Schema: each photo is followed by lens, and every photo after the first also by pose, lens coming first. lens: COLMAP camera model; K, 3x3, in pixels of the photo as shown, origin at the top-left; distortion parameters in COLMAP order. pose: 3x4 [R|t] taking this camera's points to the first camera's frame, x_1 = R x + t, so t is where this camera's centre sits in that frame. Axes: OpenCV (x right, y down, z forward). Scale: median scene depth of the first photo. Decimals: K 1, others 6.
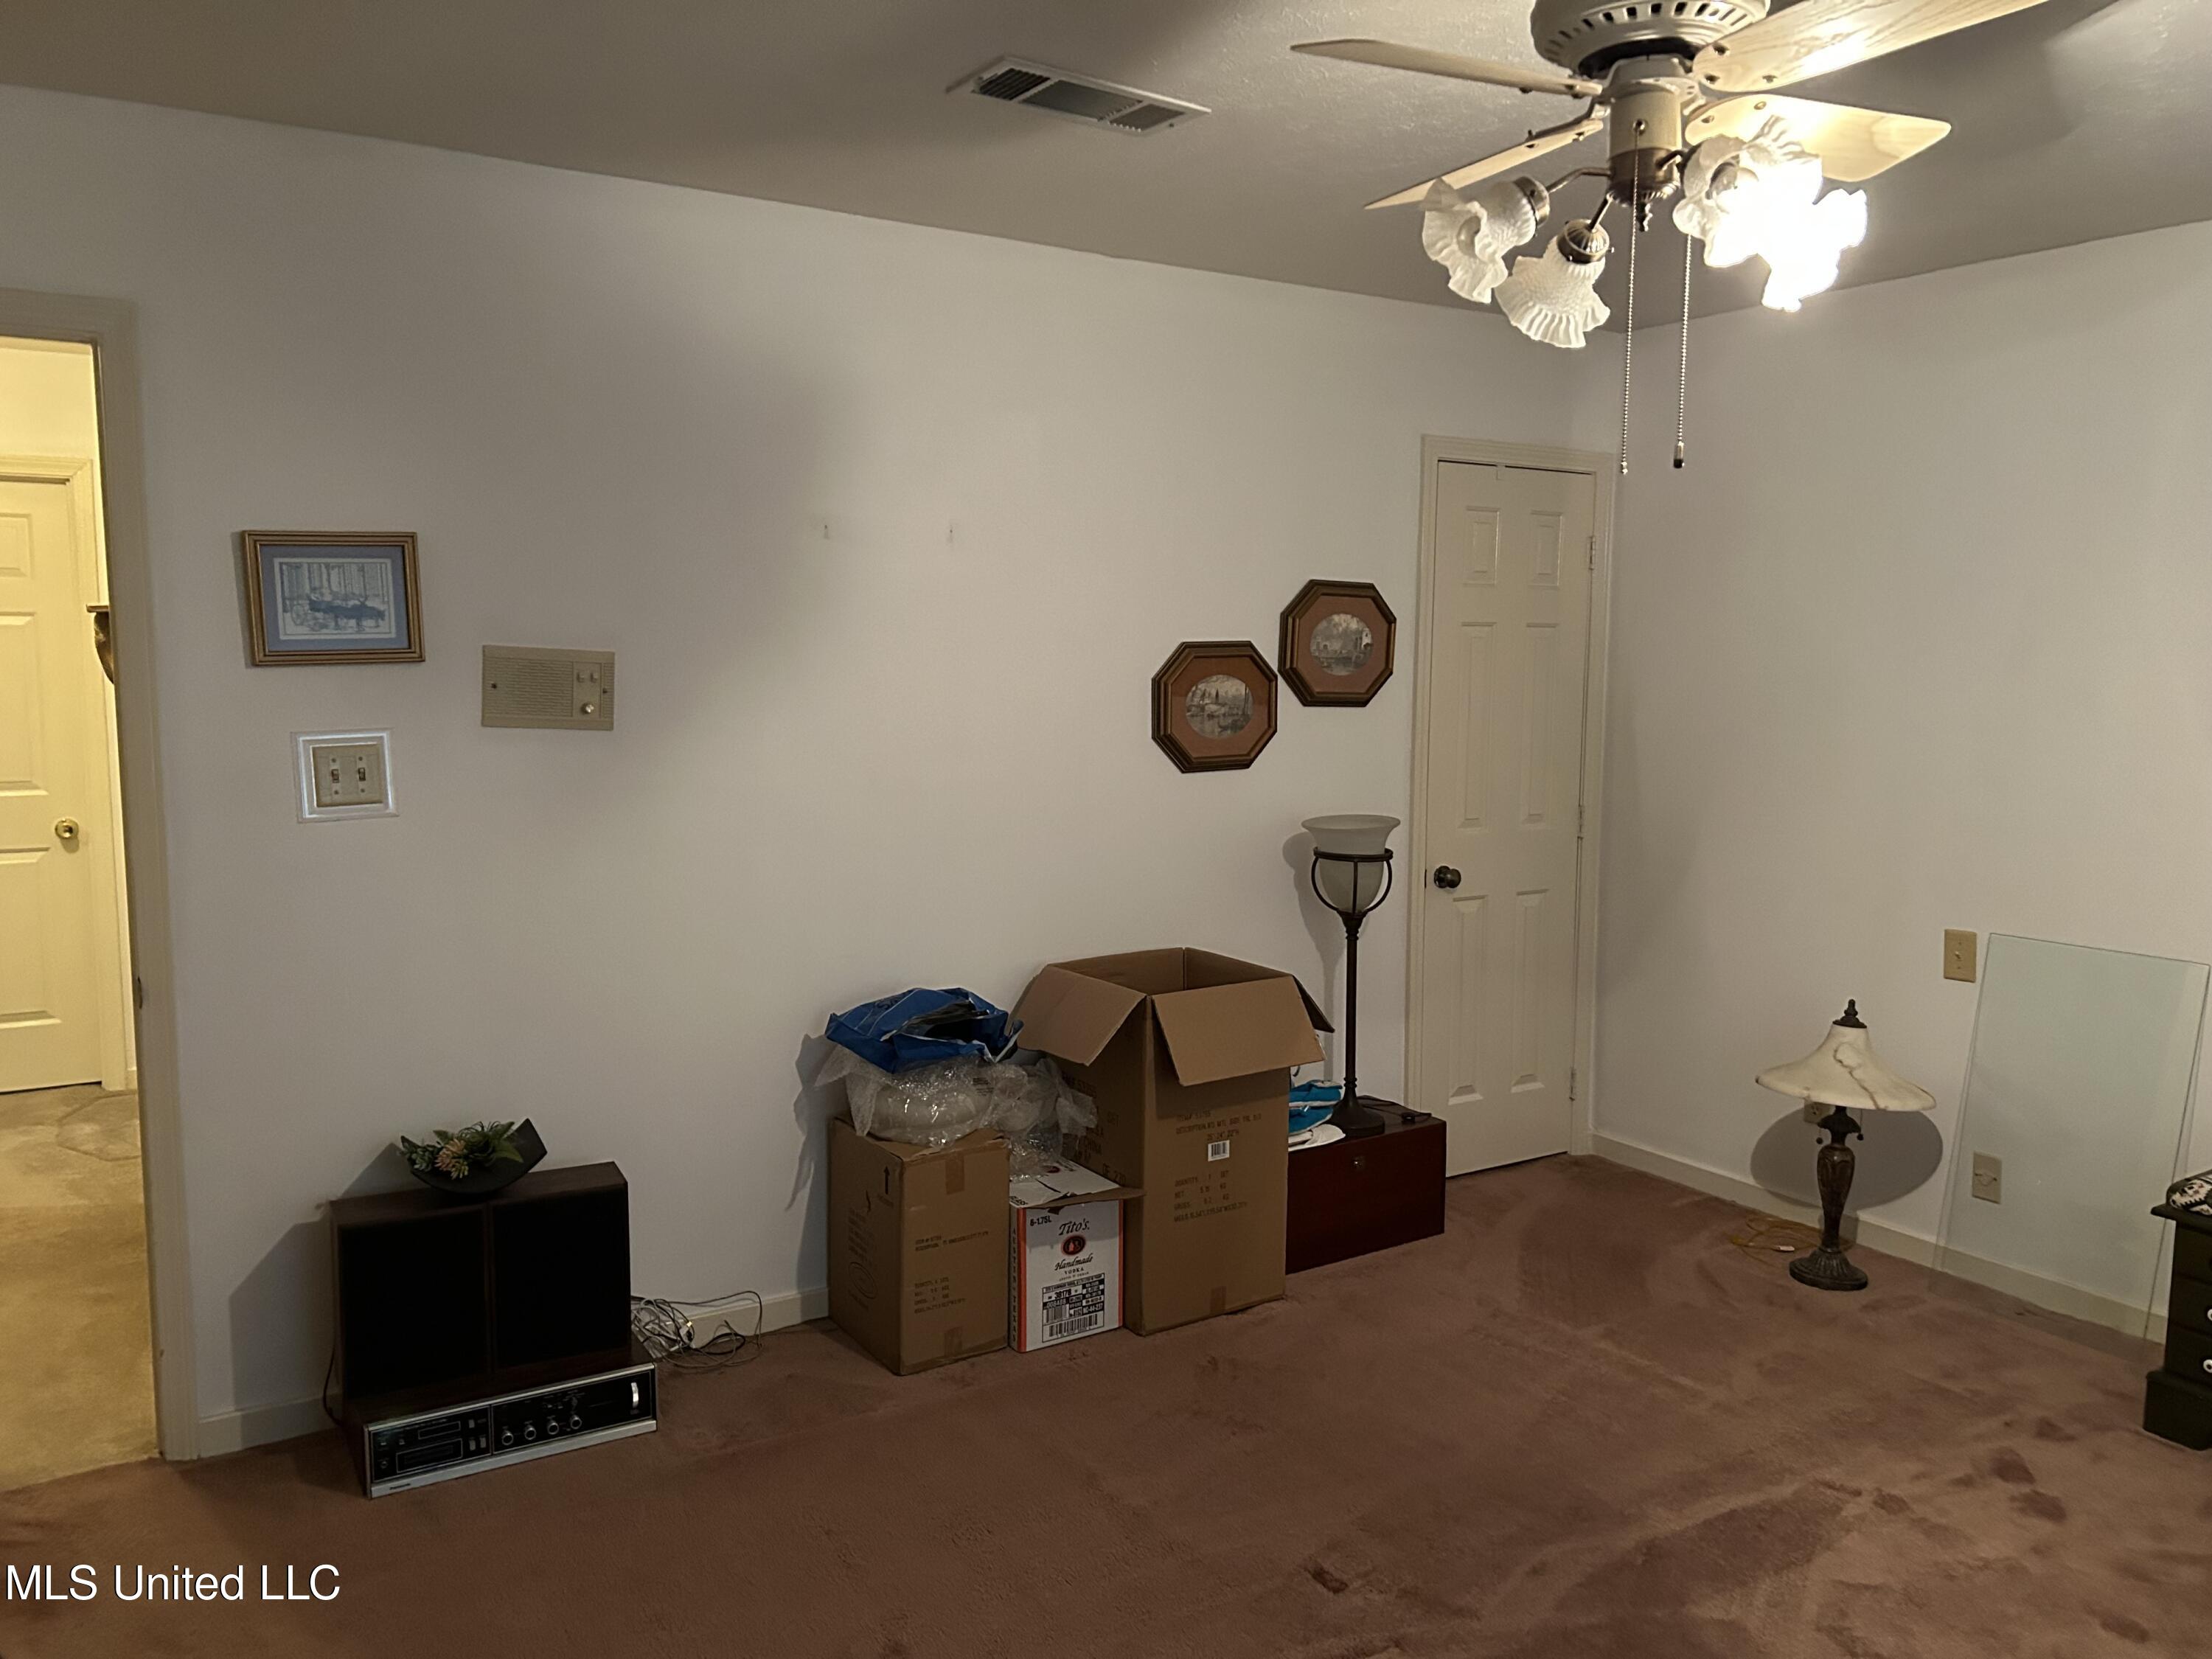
lens RADIAL K [[1674.0, 0, 1100.5], [0, 1674.0, 832.4], [0, 0, 1]] dist [0.051778, -0.056370]
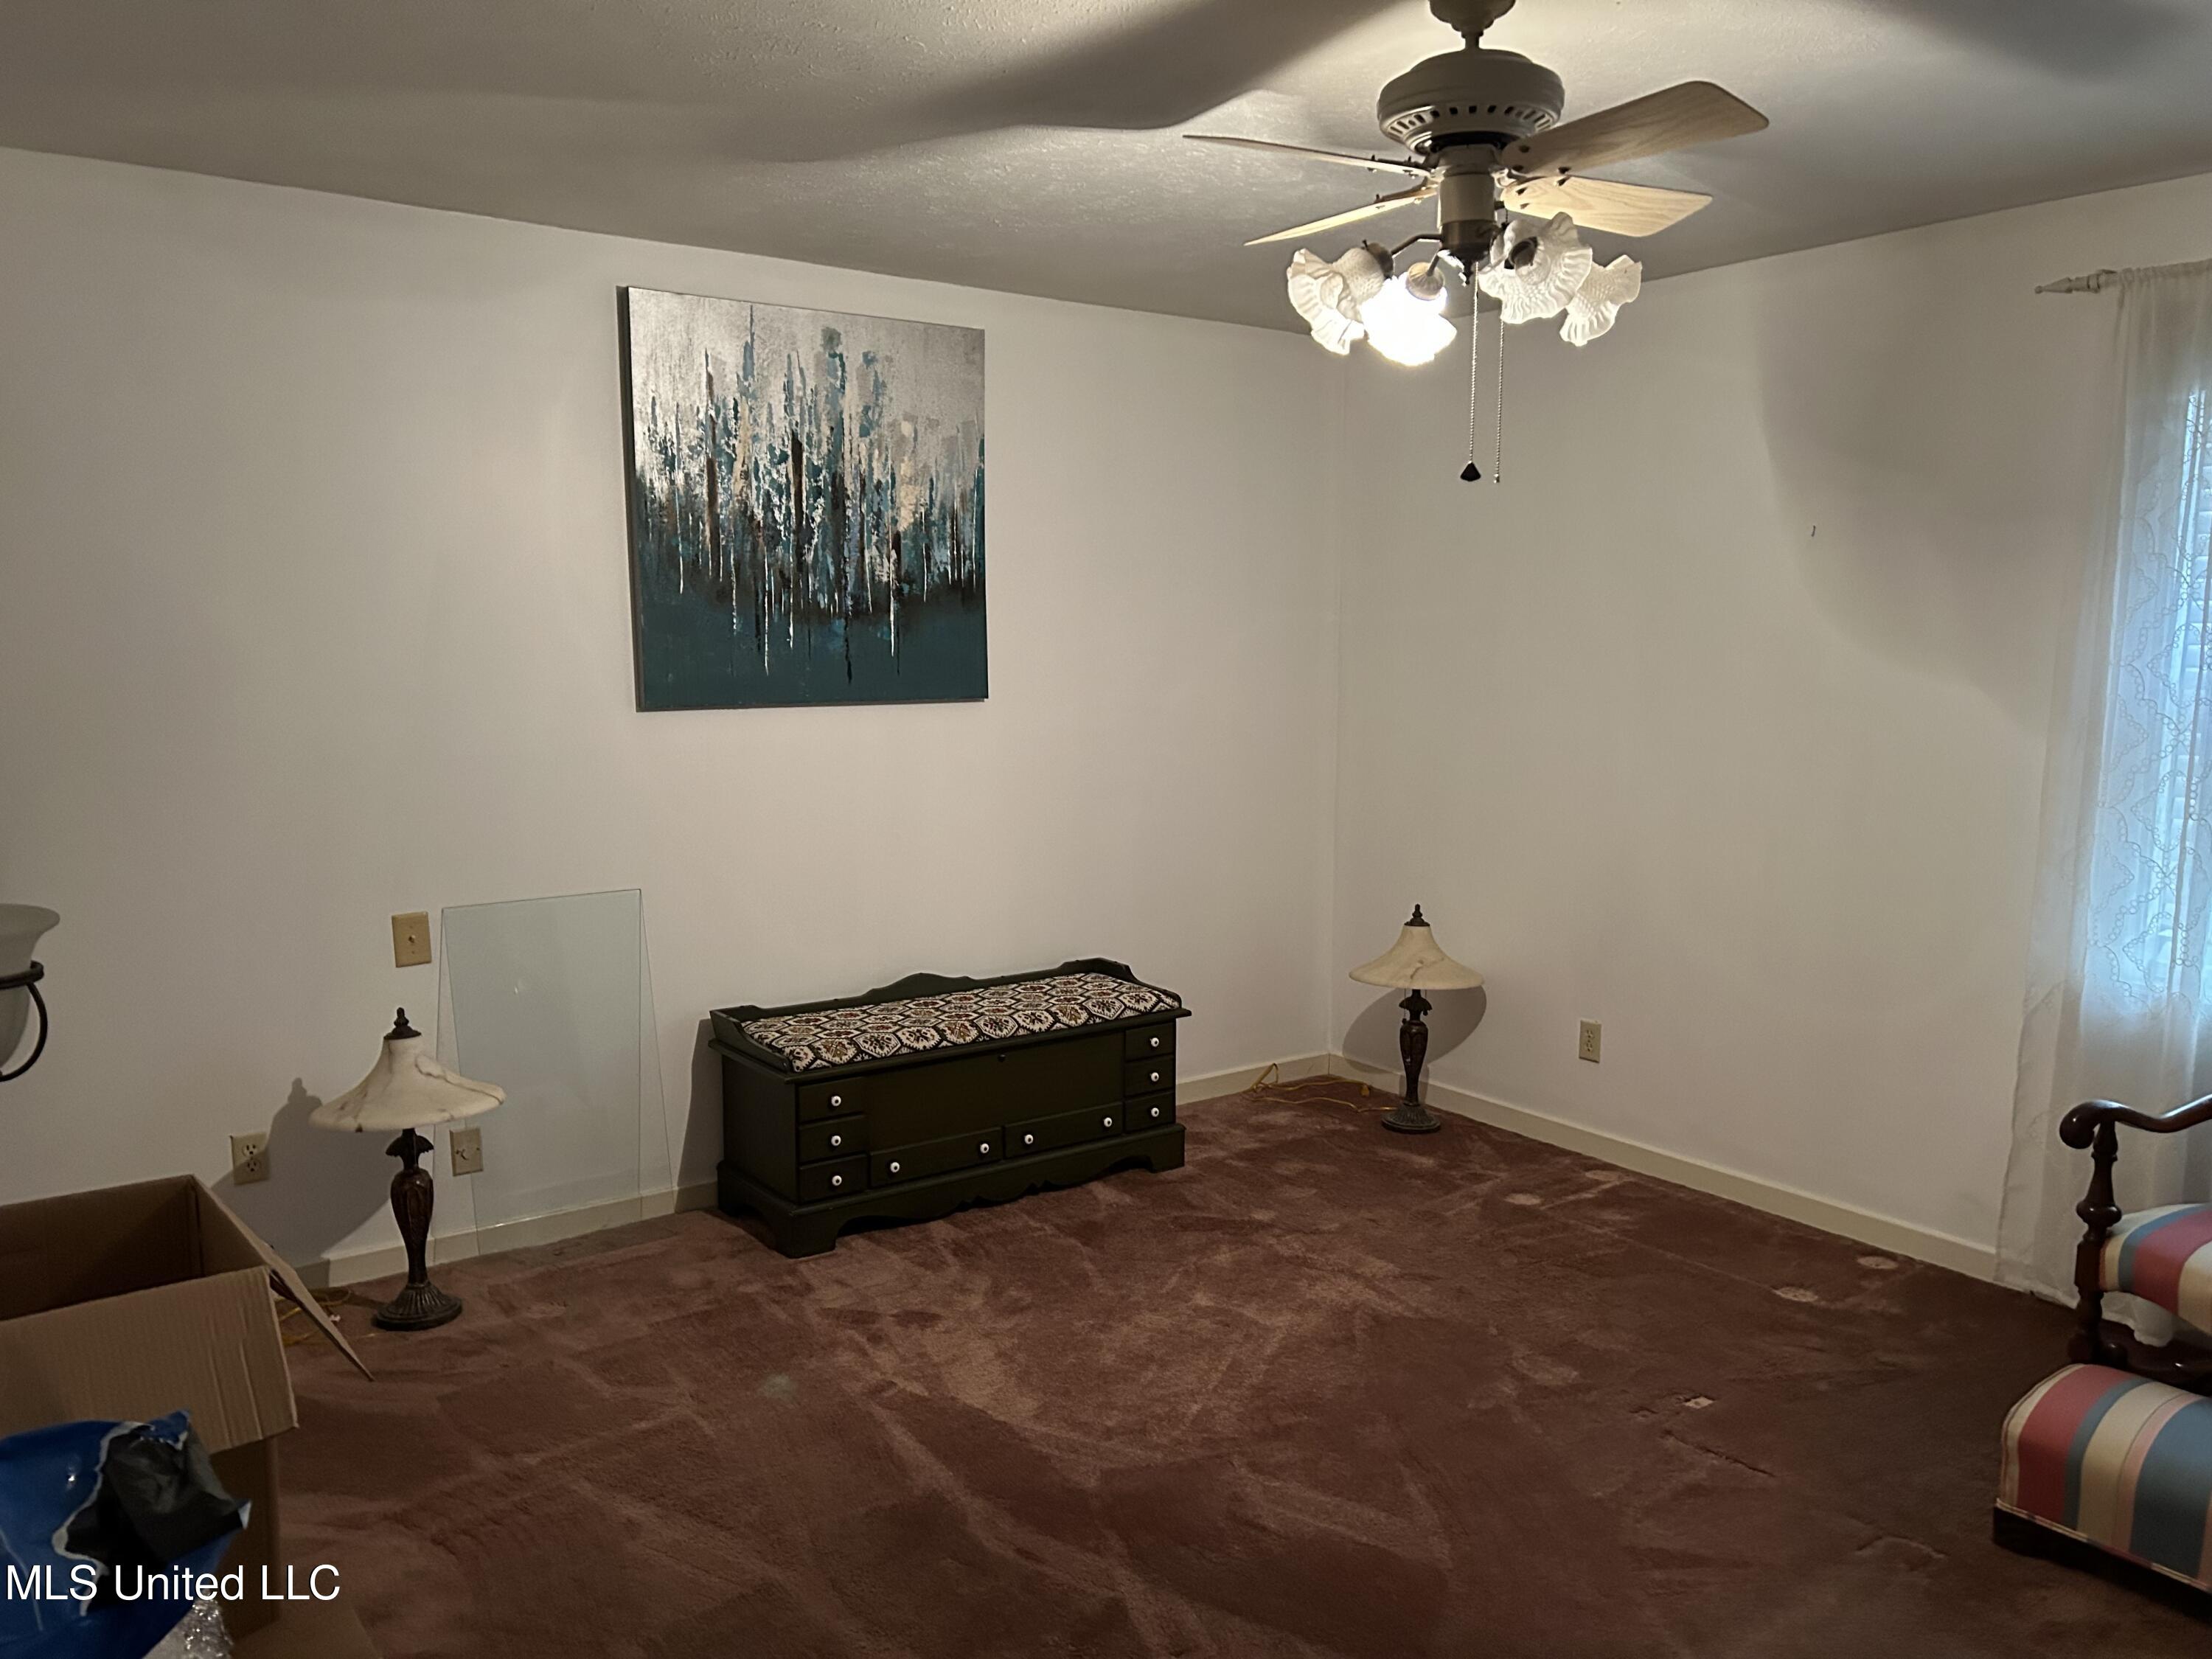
lens RADIAL K [[1674.0, 0, 1099.9], [0, 1674.0, 834.4], [0, 0, 1]] dist [0.051778, -0.056370]
pose [[-0.043282, -0.142667, 0.988824, -0.472248], [0.114539, 0.982517, 0.146771, -0.086033], [-0.992475, 0.119612, -0.026185, 0.669838]]
